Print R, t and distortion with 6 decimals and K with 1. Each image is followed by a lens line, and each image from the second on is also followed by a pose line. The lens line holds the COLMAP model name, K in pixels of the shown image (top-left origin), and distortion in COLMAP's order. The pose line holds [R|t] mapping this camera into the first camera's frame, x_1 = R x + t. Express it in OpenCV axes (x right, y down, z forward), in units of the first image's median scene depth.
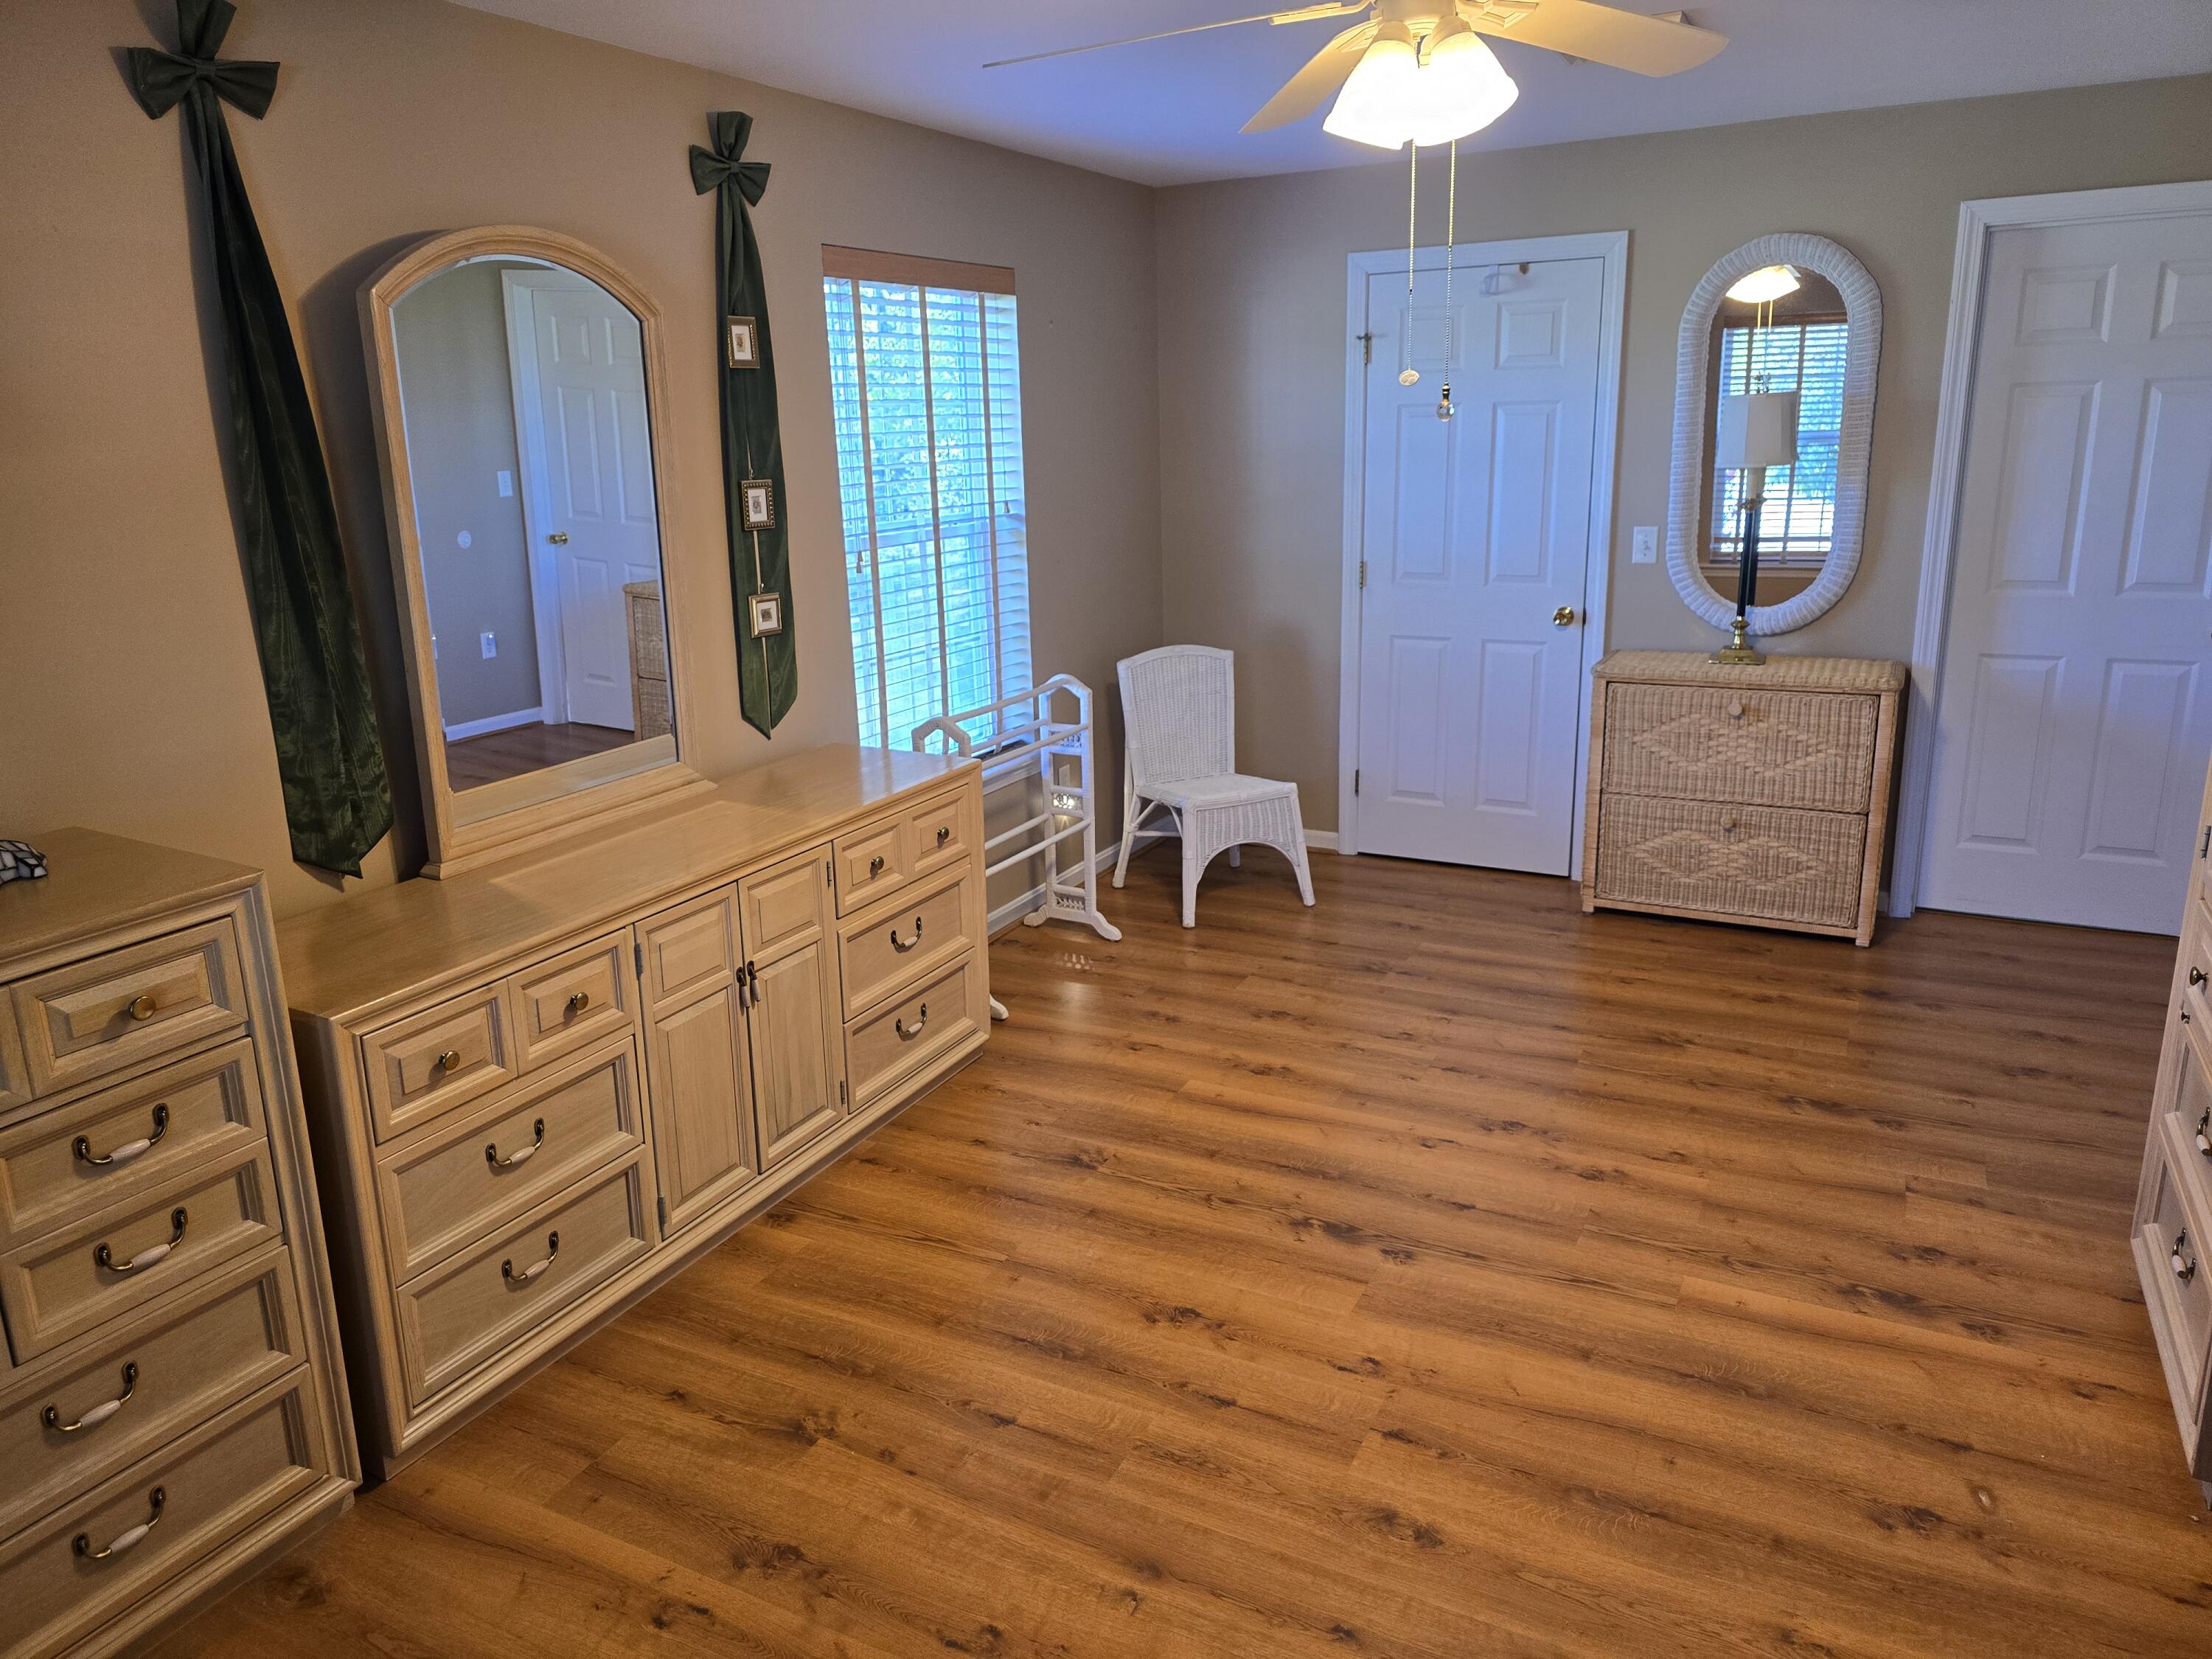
lens RADIAL K [[1498.0, 0, 1093.2], [0, 1498.0, 807.3], [0, 0, 1]] dist [0.059380, -0.059158]
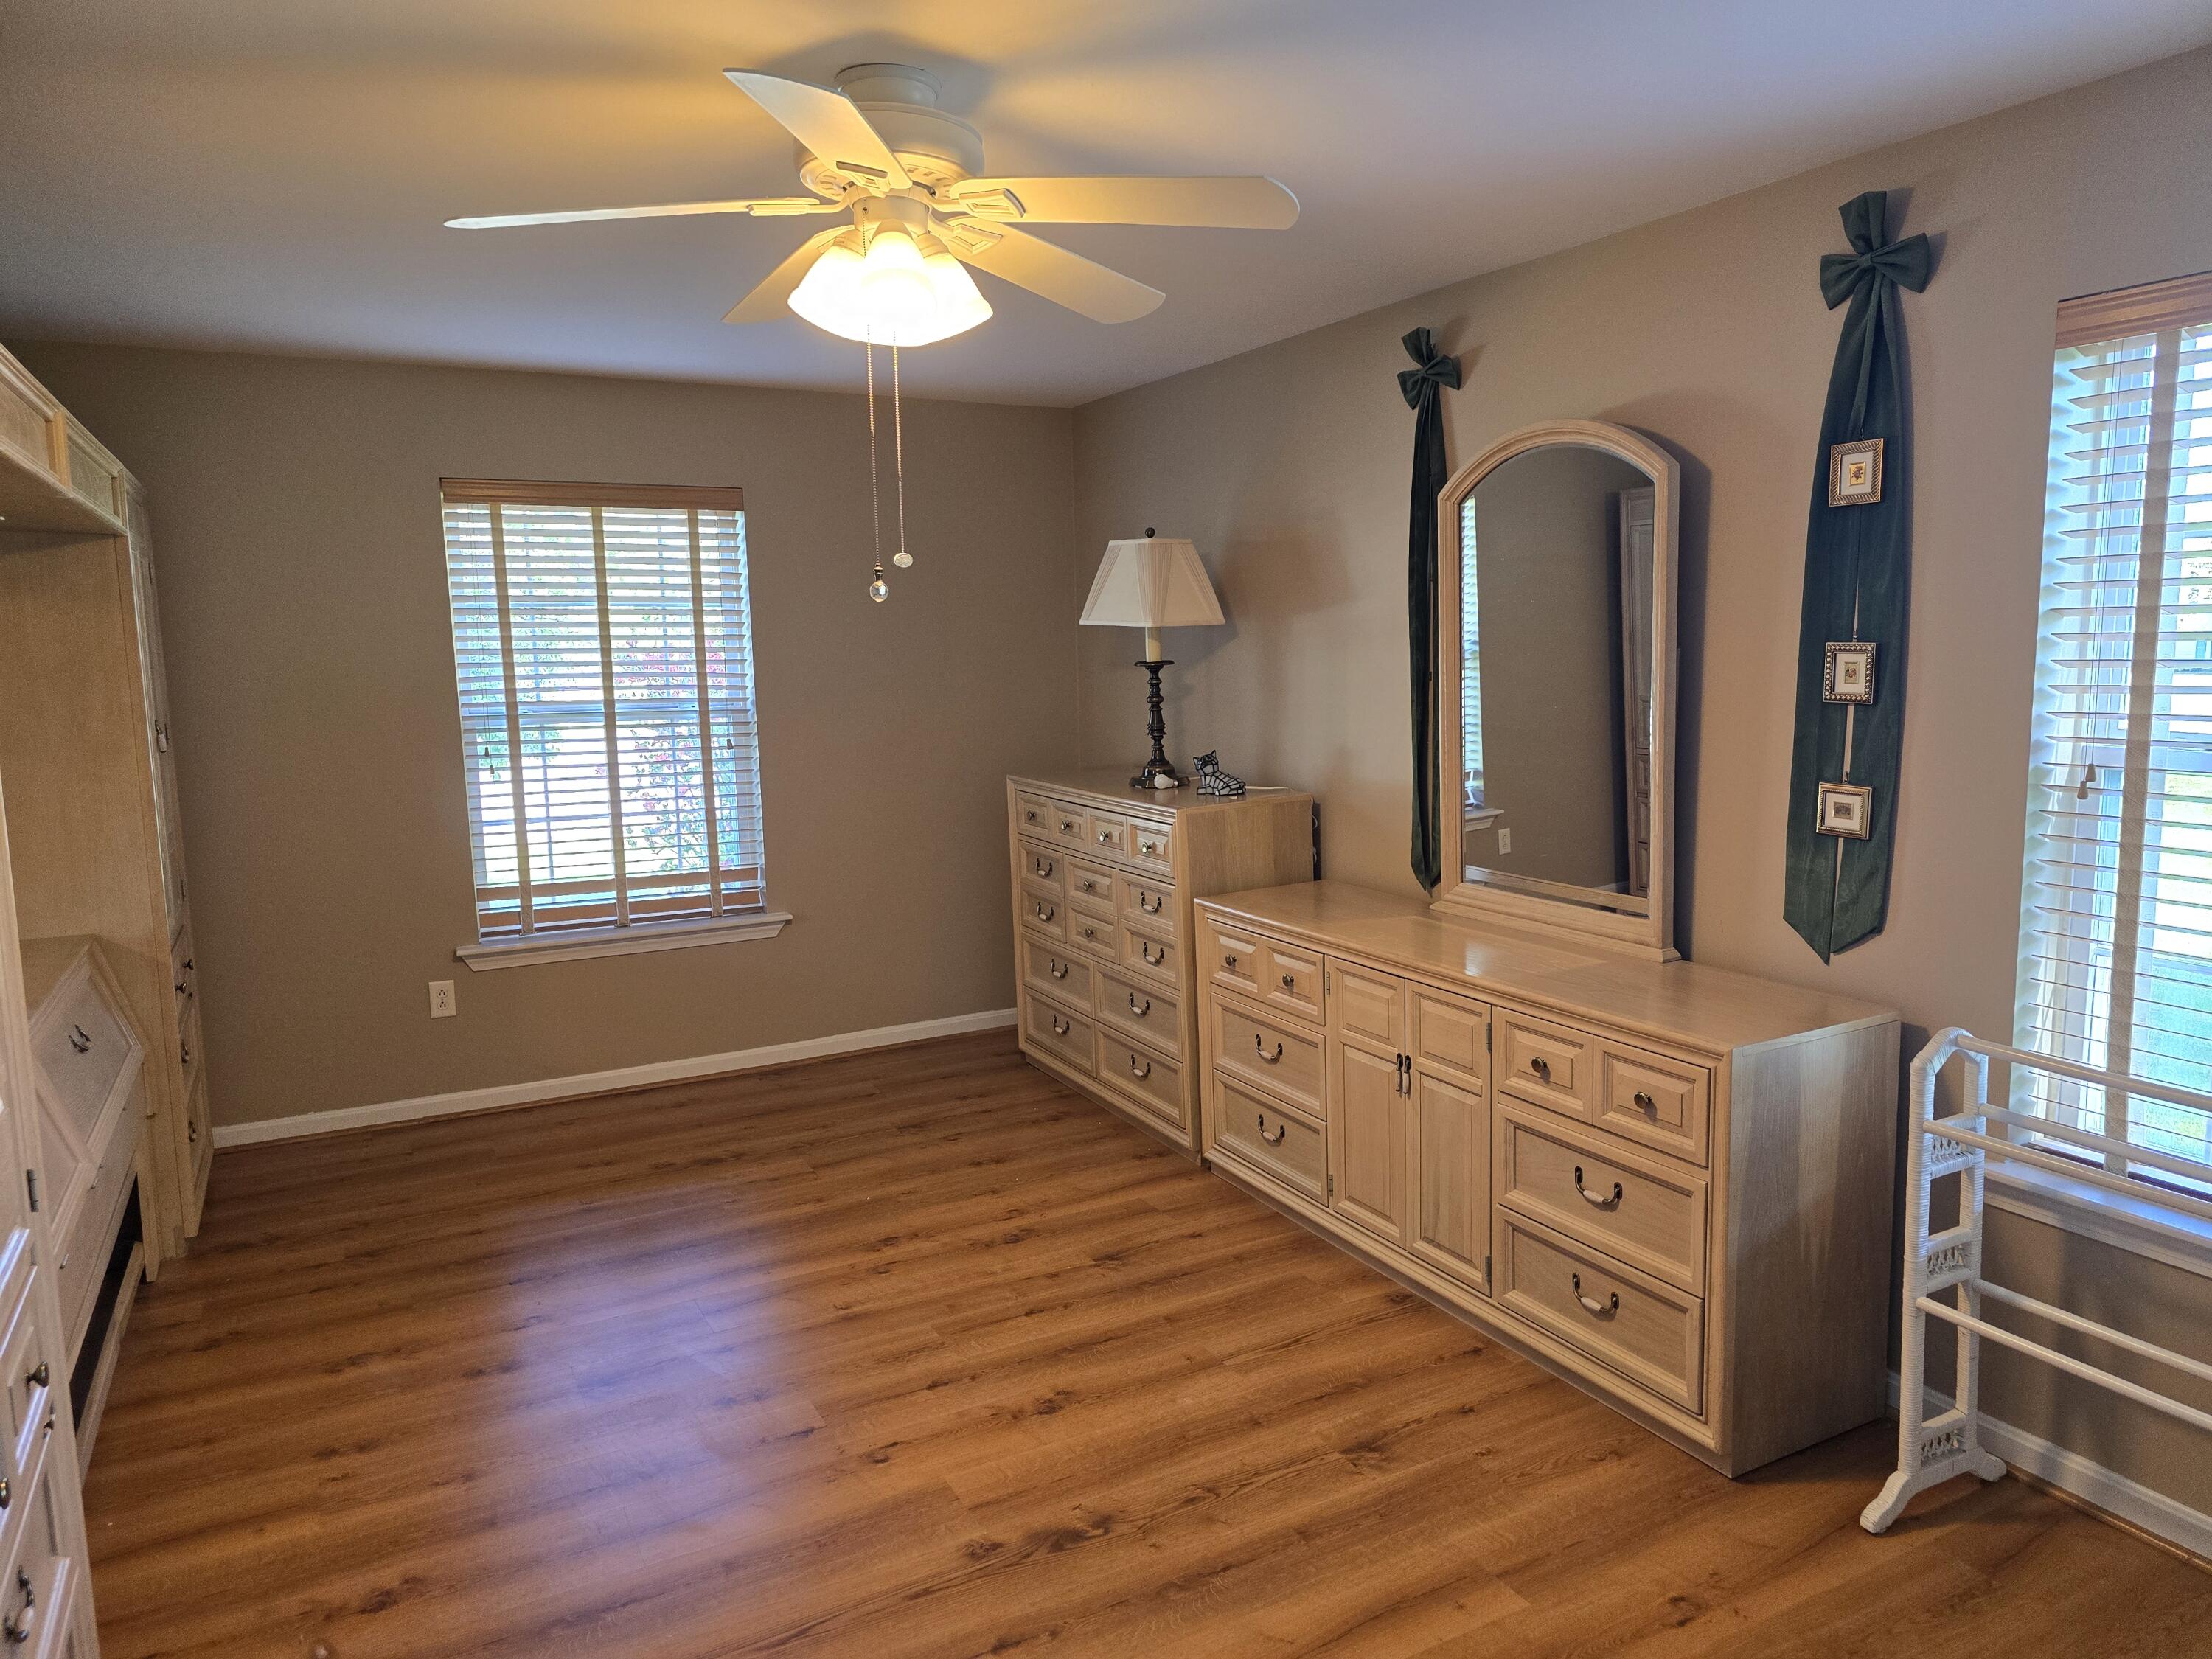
lens RADIAL K [[1498.0, 0, 1126.1], [0, 1498.0, 830.6], [0, 0, 1]] dist [0.059380, -0.059158]
pose [[-0.555016, 0.146395, -0.818856, 0.693551], [-0.178770, 0.940399, 0.289294, -0.303444], [0.812403, 0.306950, -0.495766, 1.182001]]
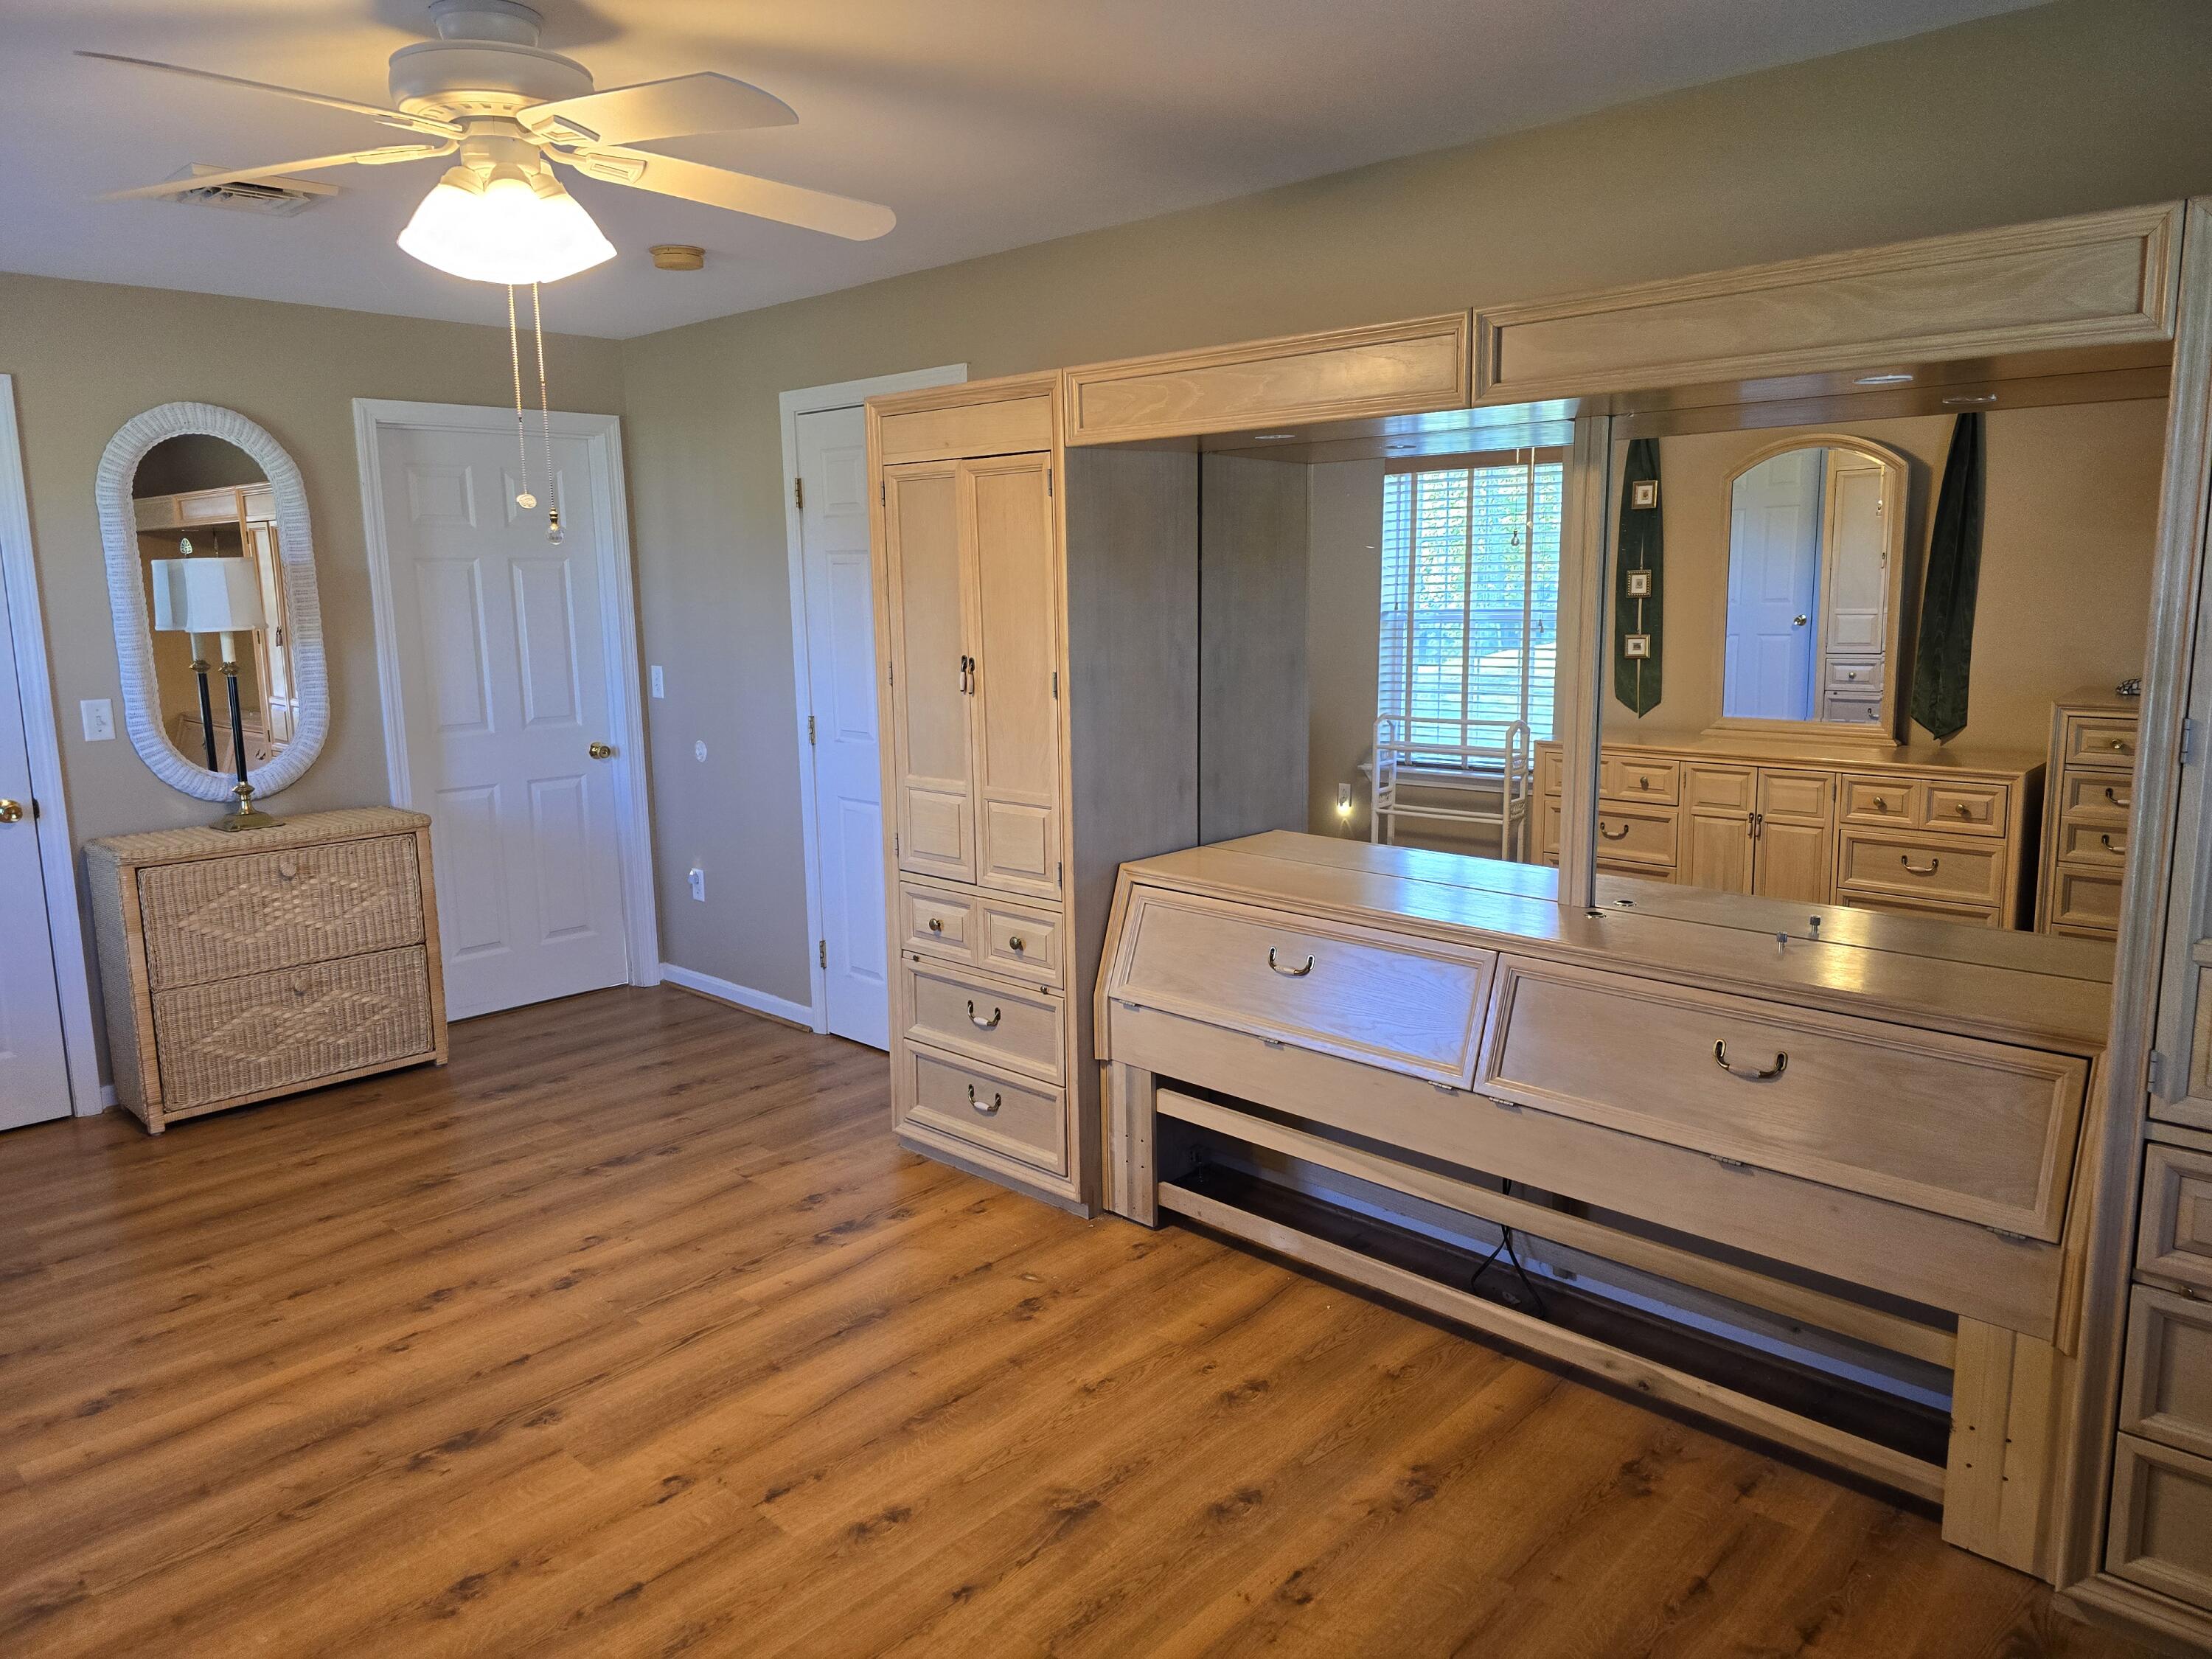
lens RADIAL K [[1498.0, 0, 1114.7], [0, 1498.0, 819.9], [0, 0, 1]] dist [0.059380, -0.059158]
pose [[0.268367, -0.130298, 0.954464, -0.480607], [0.252215, 0.965751, 0.060923, -0.027402], [-0.929713, 0.224381, 0.292039, 0.266544]]
